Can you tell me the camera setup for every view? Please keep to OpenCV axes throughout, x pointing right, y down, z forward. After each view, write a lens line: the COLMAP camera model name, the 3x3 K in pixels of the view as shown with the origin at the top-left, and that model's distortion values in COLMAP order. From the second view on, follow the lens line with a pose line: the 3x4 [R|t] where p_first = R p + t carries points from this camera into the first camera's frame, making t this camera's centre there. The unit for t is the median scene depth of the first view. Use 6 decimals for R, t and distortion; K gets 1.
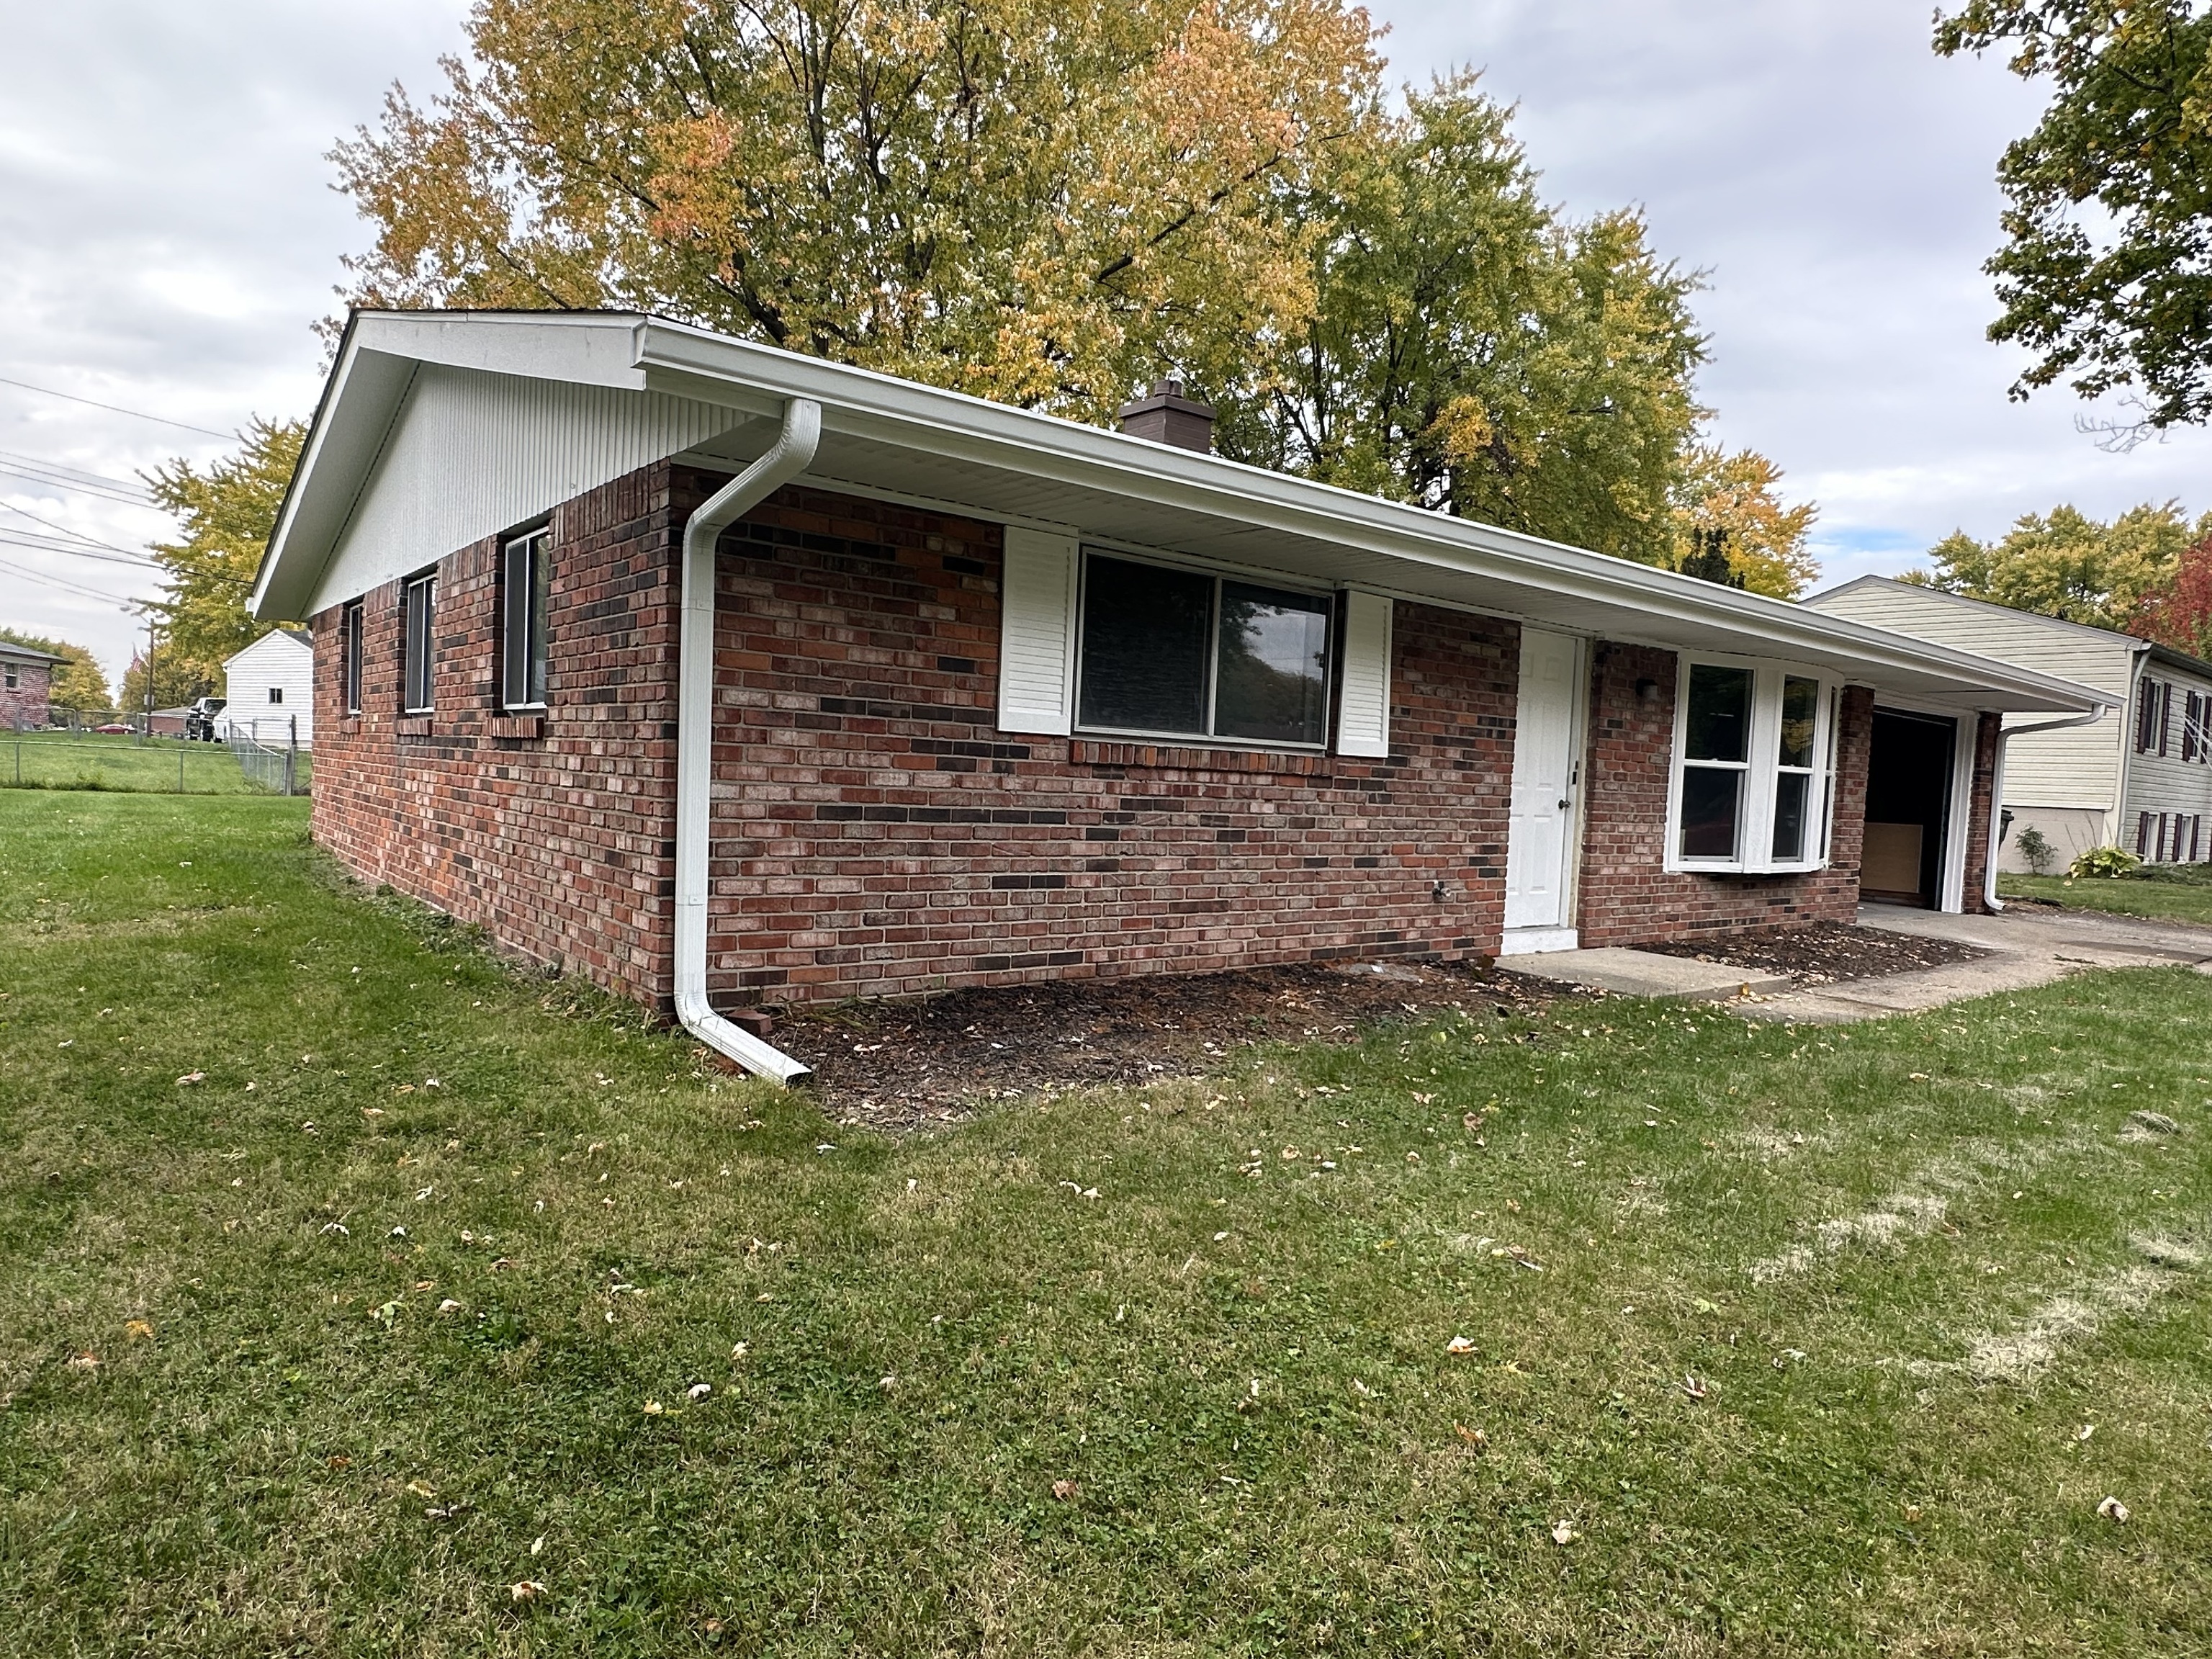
lens RADIAL K [[1292.3, 0, 1103.6], [0, 1292.3, 835.6], [0, 0, 1]] dist [-0.004601, -0.000496]
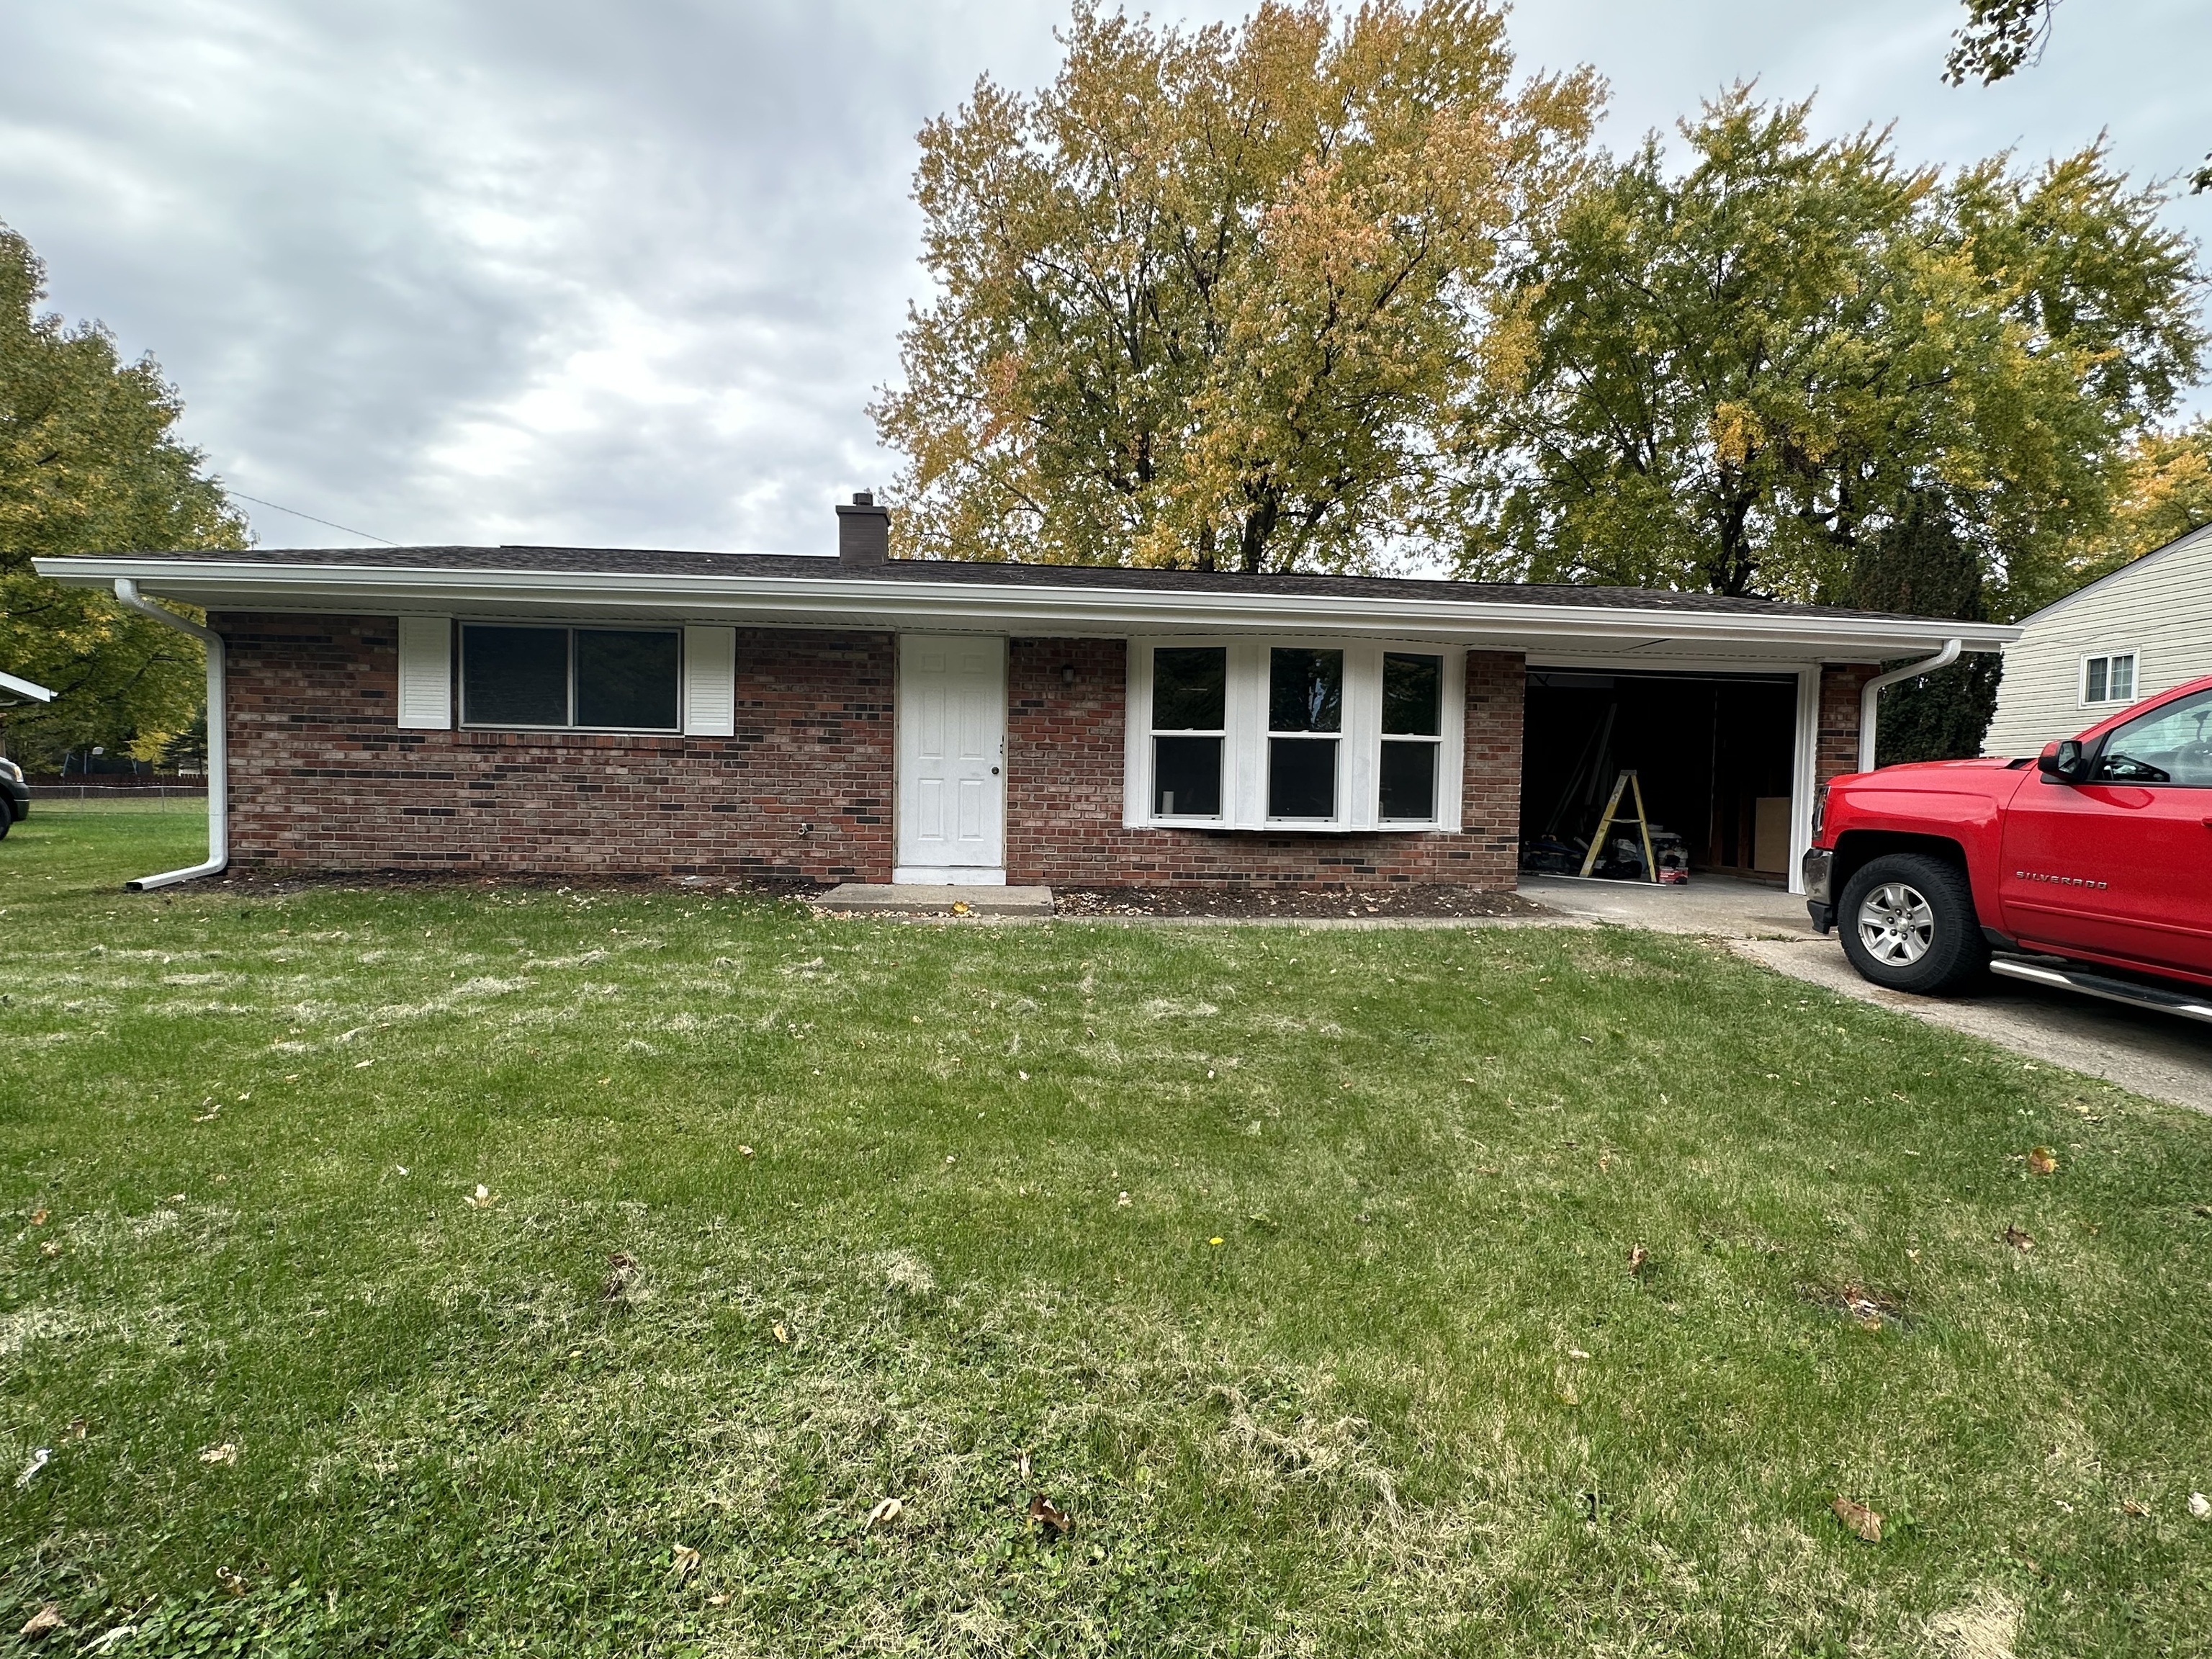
lens RADIAL K [[1031.8, 0, 1105.9], [0, 1031.8, 821.6], [0, 0, 1]] dist [-0.001847, -0.000696]
pose [[0.824778, -0.013831, -0.565287, 1.414502], [-0.009208, 0.999240, -0.037883, 0.087971], [0.565381, 0.036450, 0.824024, 0.328207]]
